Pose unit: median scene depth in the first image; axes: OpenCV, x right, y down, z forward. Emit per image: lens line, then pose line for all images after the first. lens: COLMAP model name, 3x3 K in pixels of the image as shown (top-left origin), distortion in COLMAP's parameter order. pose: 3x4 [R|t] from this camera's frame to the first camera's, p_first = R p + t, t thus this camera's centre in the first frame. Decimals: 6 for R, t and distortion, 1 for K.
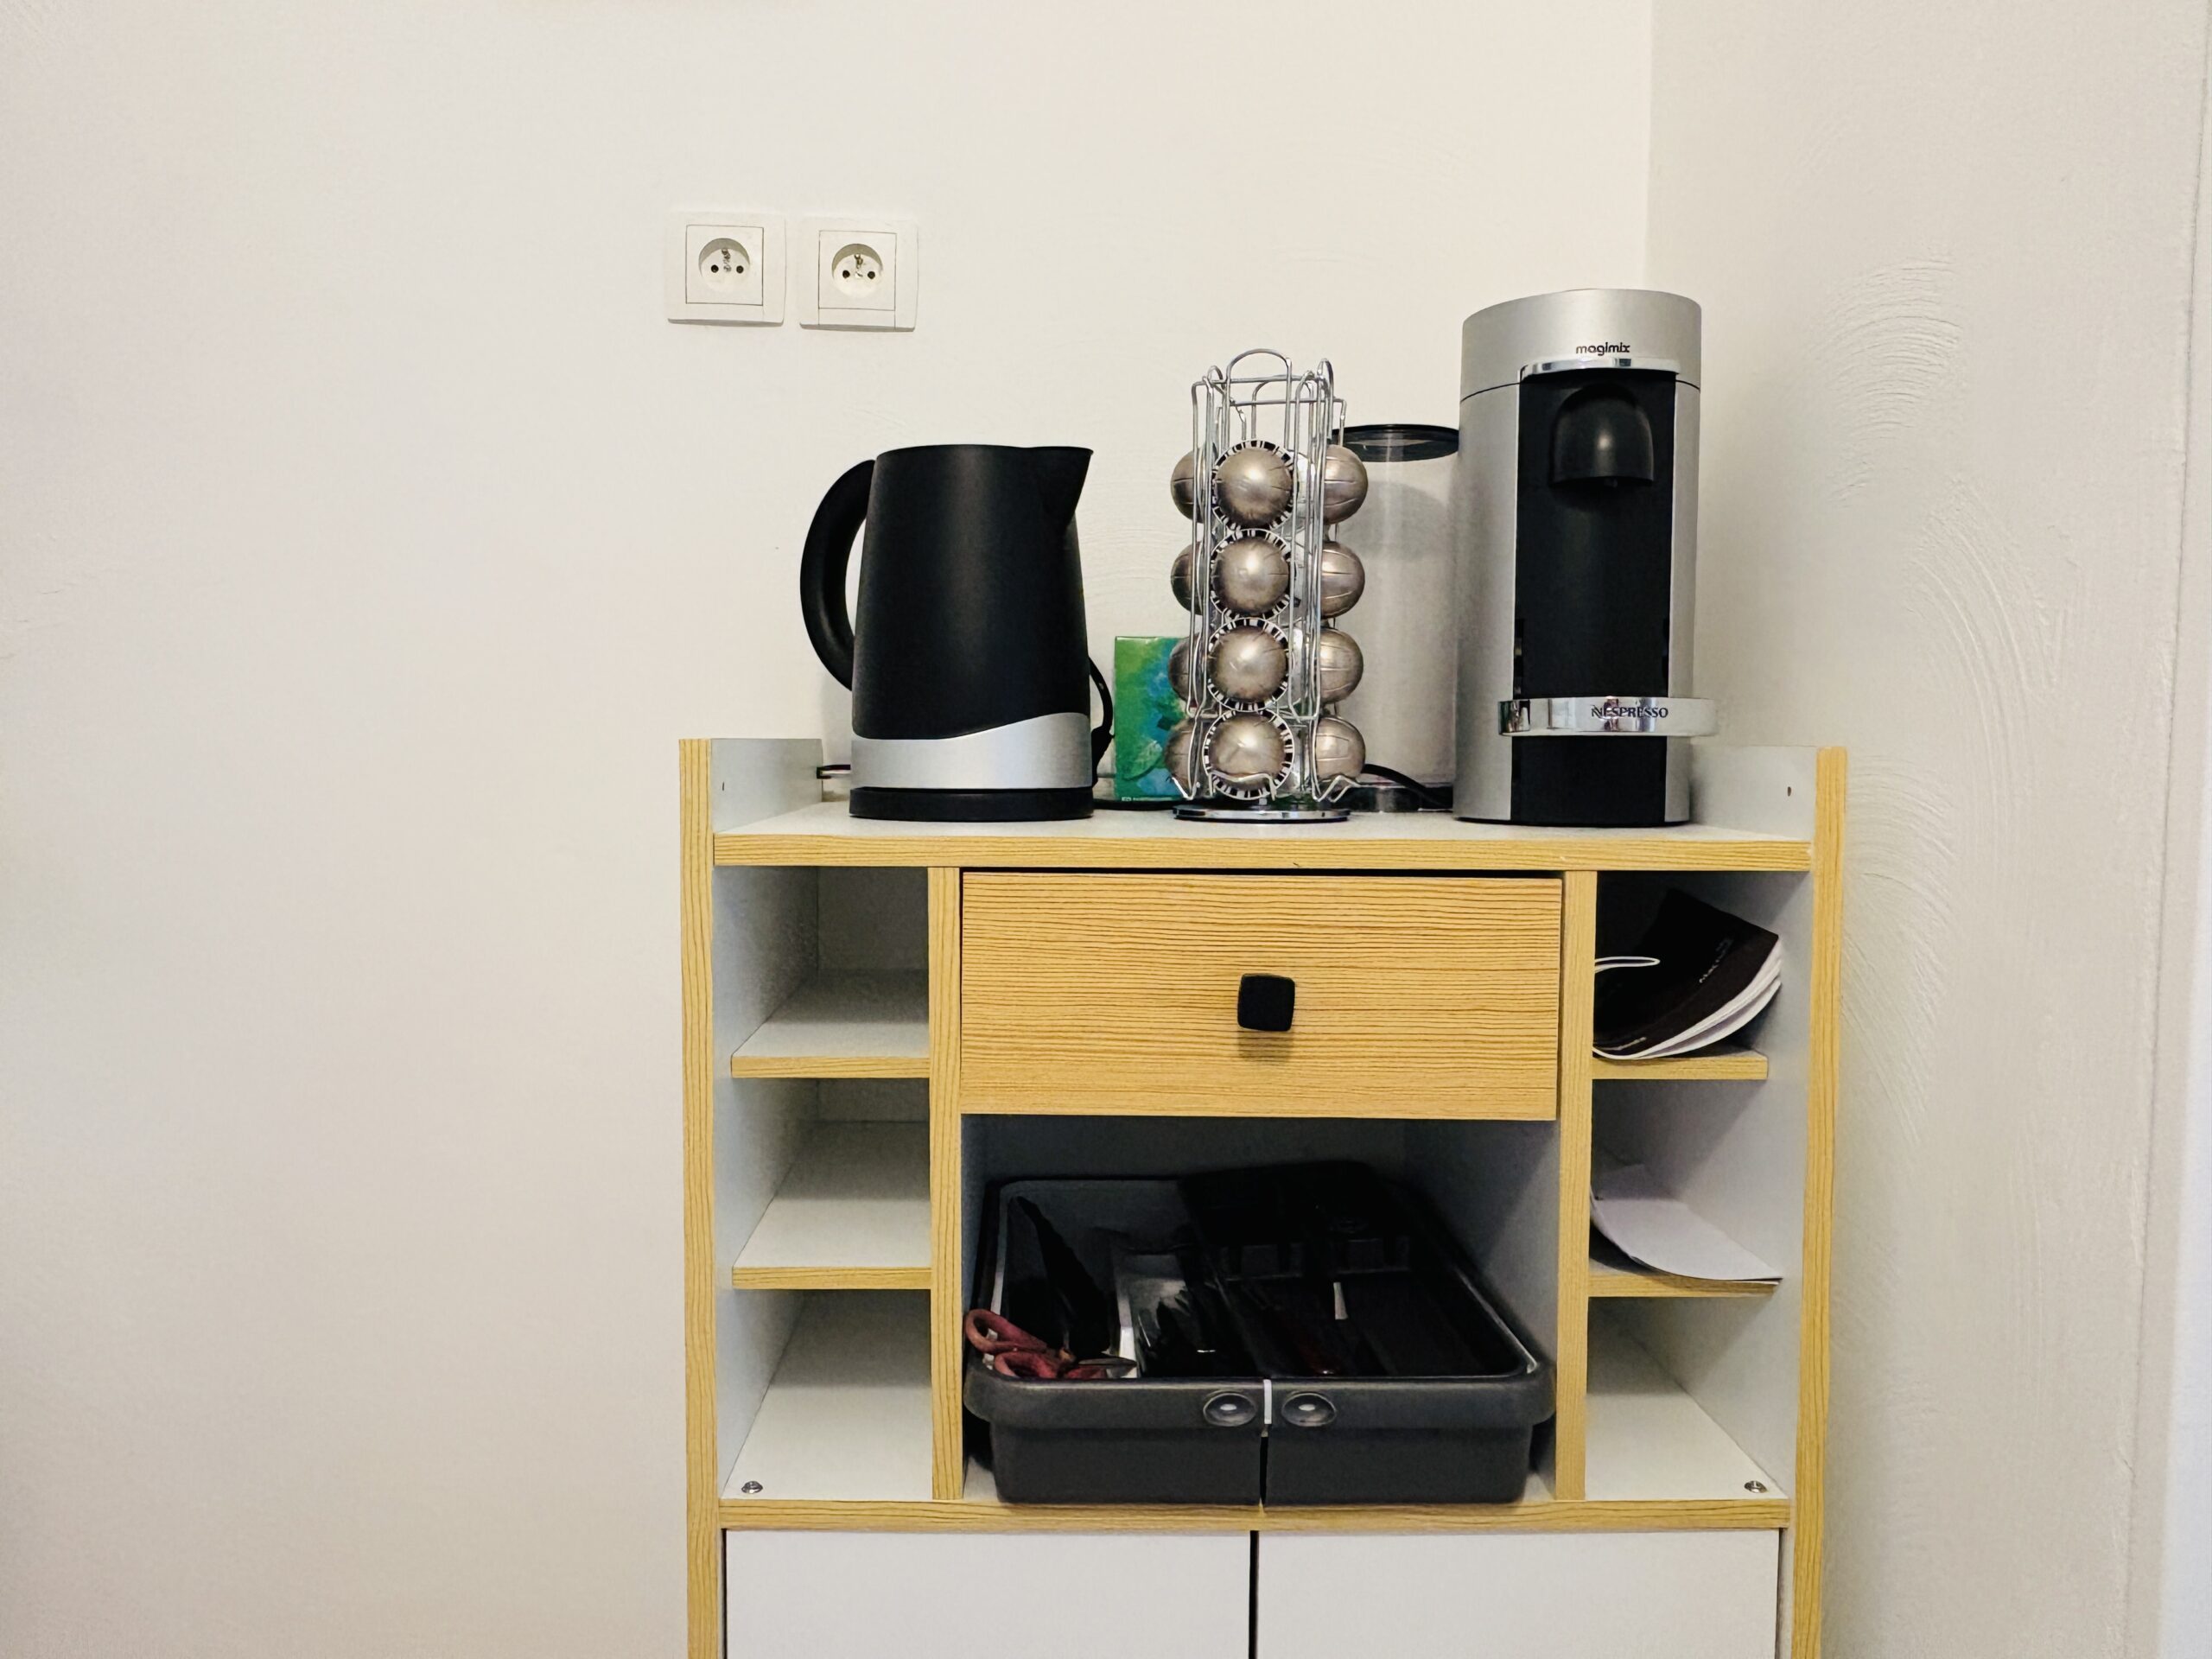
lens RADIAL K [[1690.6, 0, 1112.3], [0, 1690.6, 818.9], [0, 0, 1]] dist [-0.000018, -0.020346]
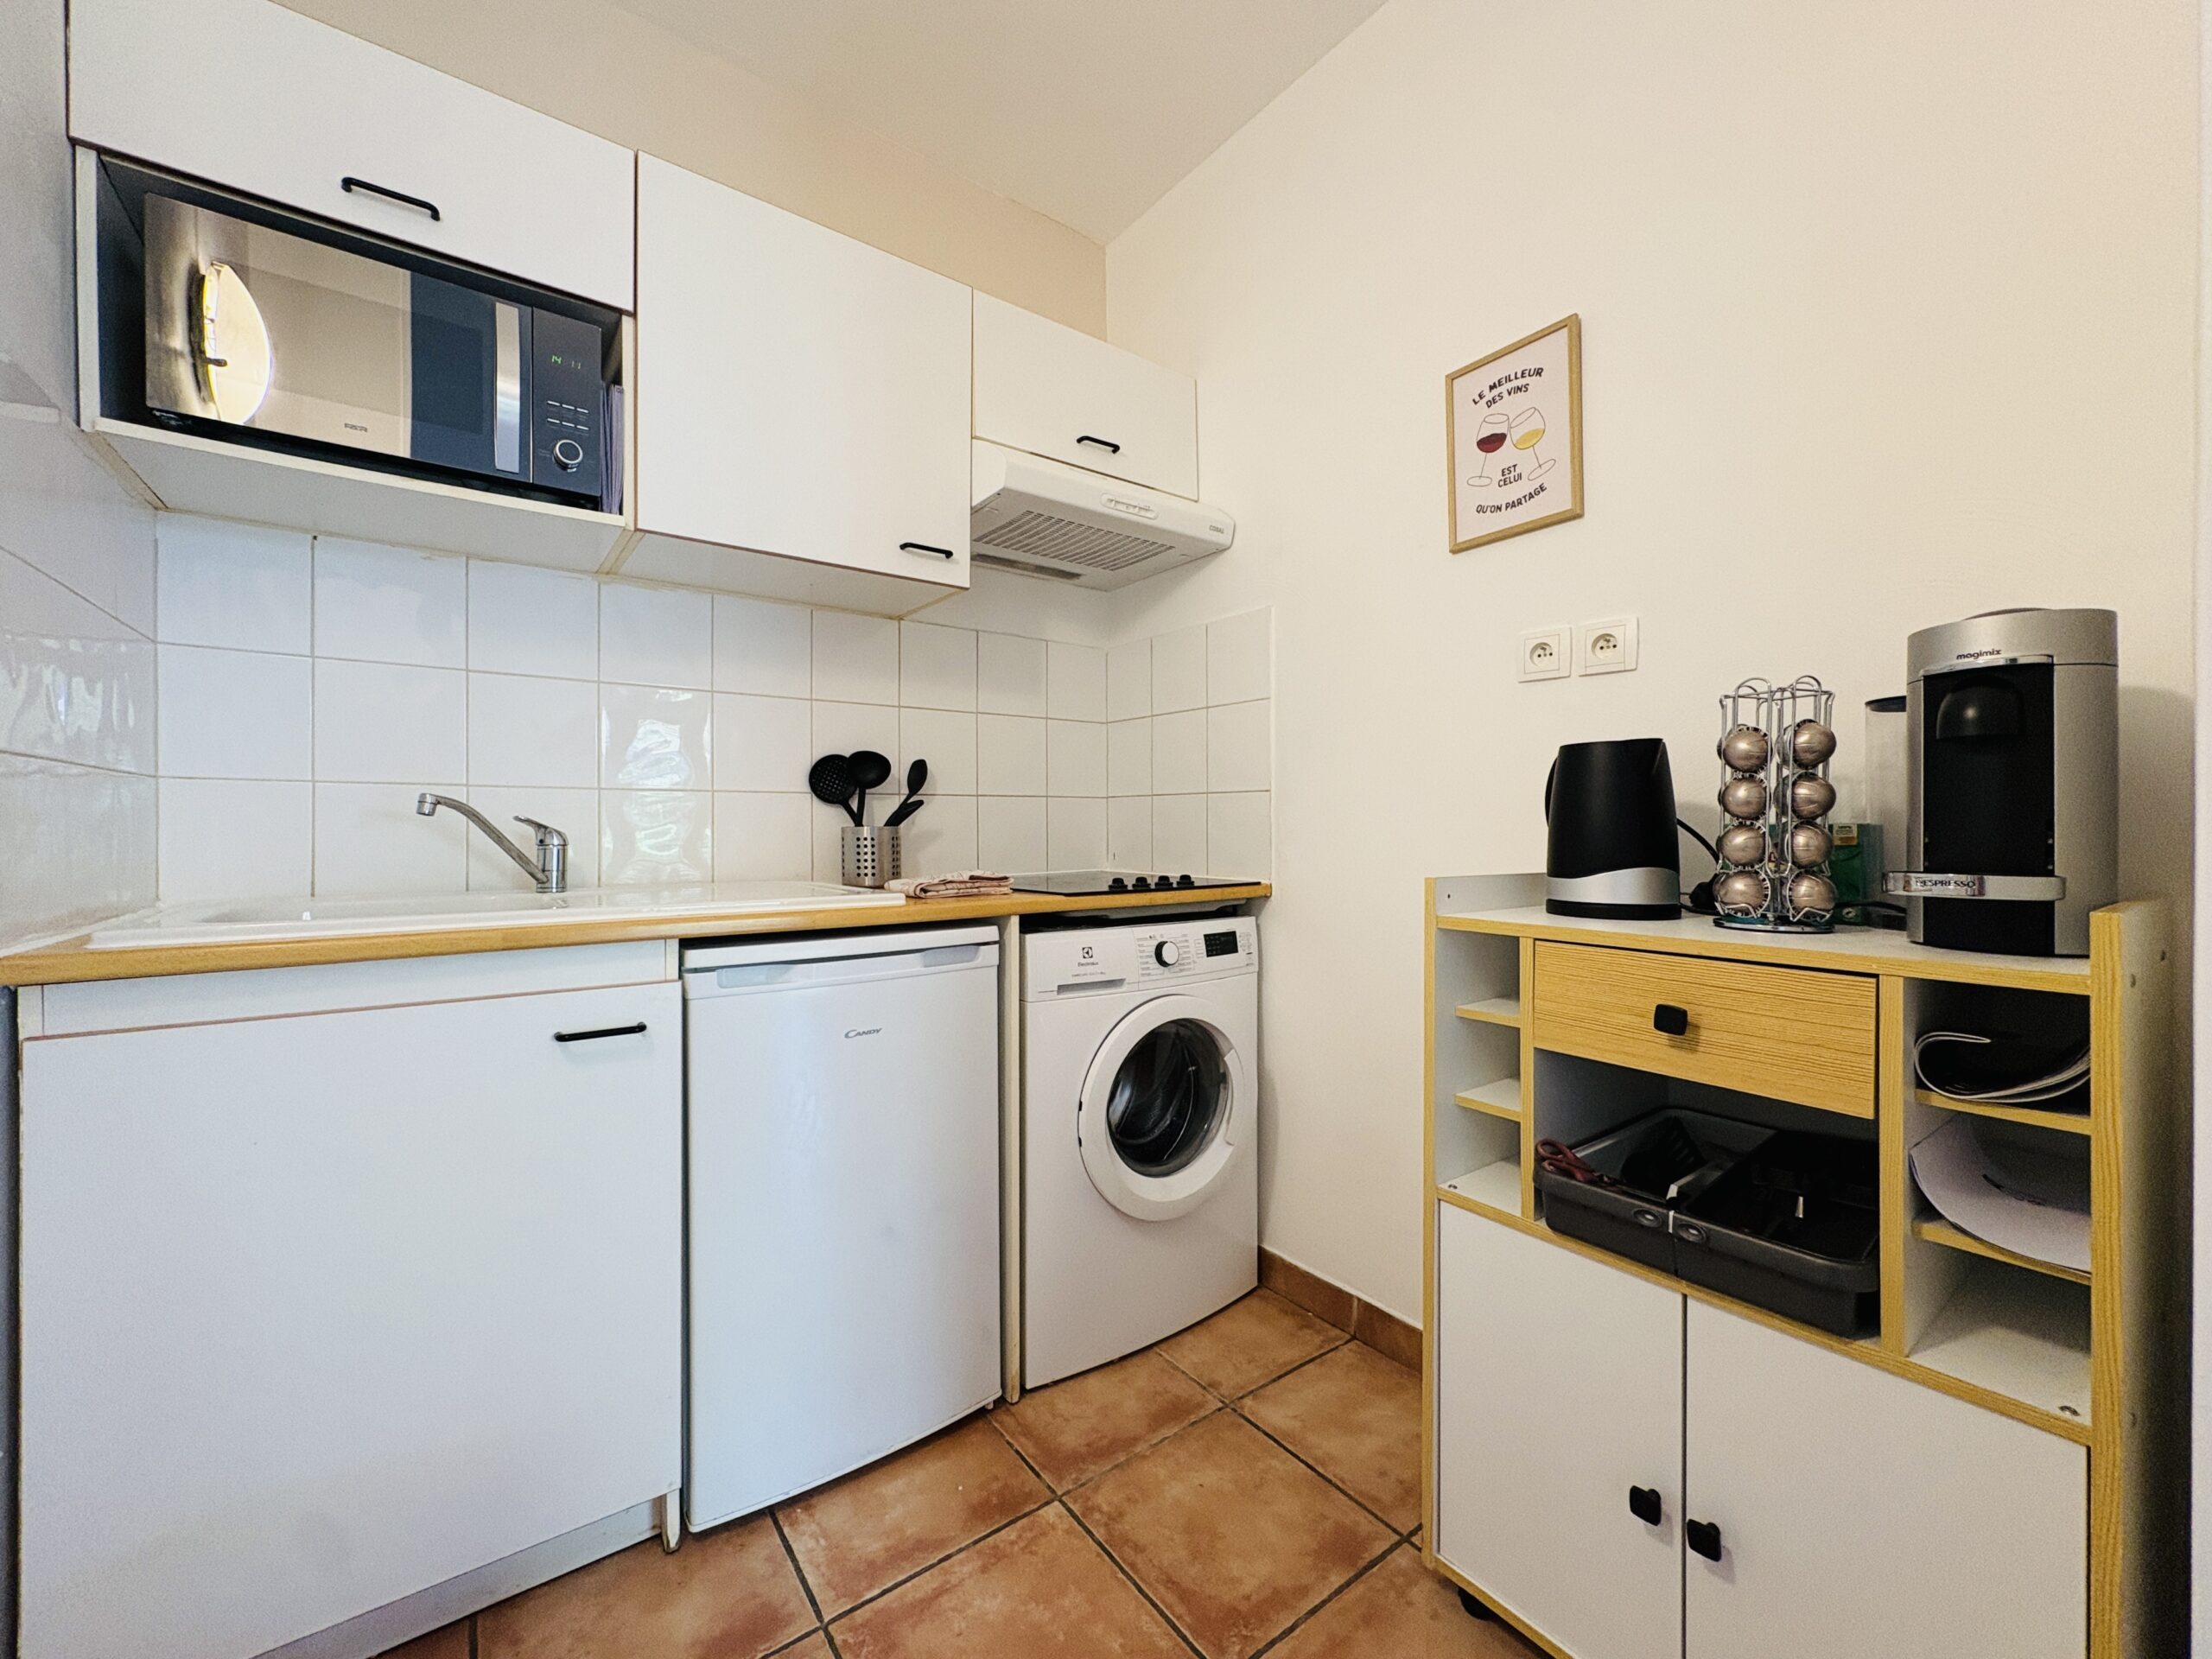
lens RADIAL K [[881.5, 0, 1100.8], [0, 881.5, 823.2], [0, 0, 1]] dist [0.001057, 0.000236]
pose [[0.582295, -0.009147, -0.812926, 0.498042], [-0.043865, 0.998127, -0.042651, -0.046150], [0.811793, 0.060495, 0.580803, -0.164800]]
